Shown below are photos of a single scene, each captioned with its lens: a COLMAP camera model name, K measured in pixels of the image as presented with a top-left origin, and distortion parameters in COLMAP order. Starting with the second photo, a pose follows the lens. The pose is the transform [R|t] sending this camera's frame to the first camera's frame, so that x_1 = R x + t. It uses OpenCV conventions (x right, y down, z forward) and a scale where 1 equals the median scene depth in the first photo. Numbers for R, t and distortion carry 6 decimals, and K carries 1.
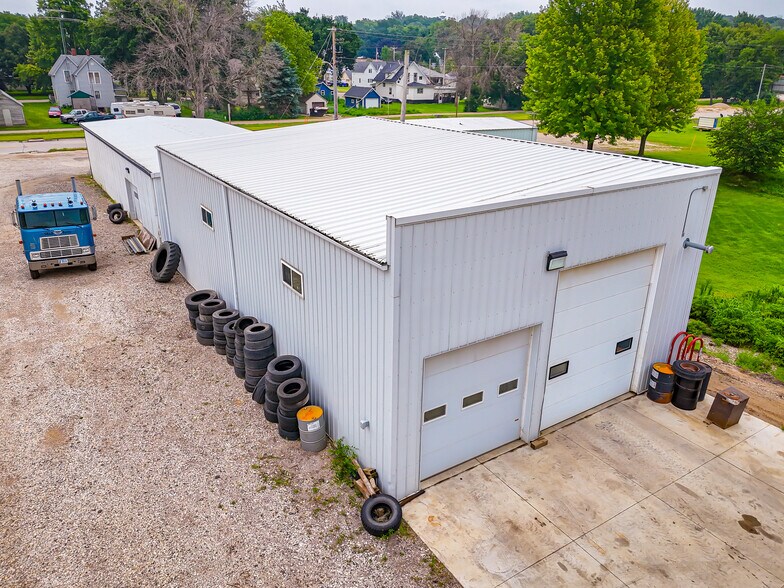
lens RADIAL K [[576.2, 0, 392.1], [0, 576.2, 293.9], [0, 0, 1]] dist [0.062426, -0.052795]
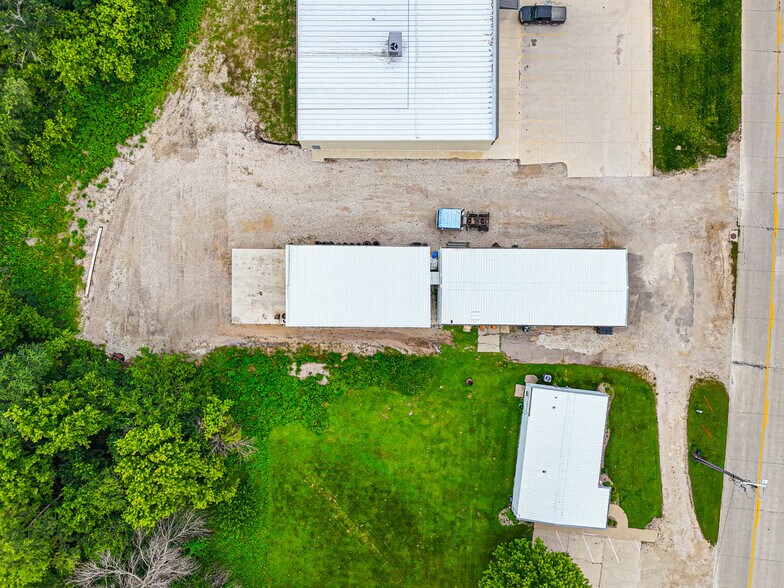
lens RADIAL K [[576.2, 0, 390.2], [0, 576.2, 294.4], [0, 0, 1]] dist [0.062426, -0.052795]
pose [[-0.551594, 0.833374, -0.035103, 0.028695], [-0.336923, -0.184109, 0.923356, -3.614513], [0.763038, 0.521145, 0.382336, -0.215647]]
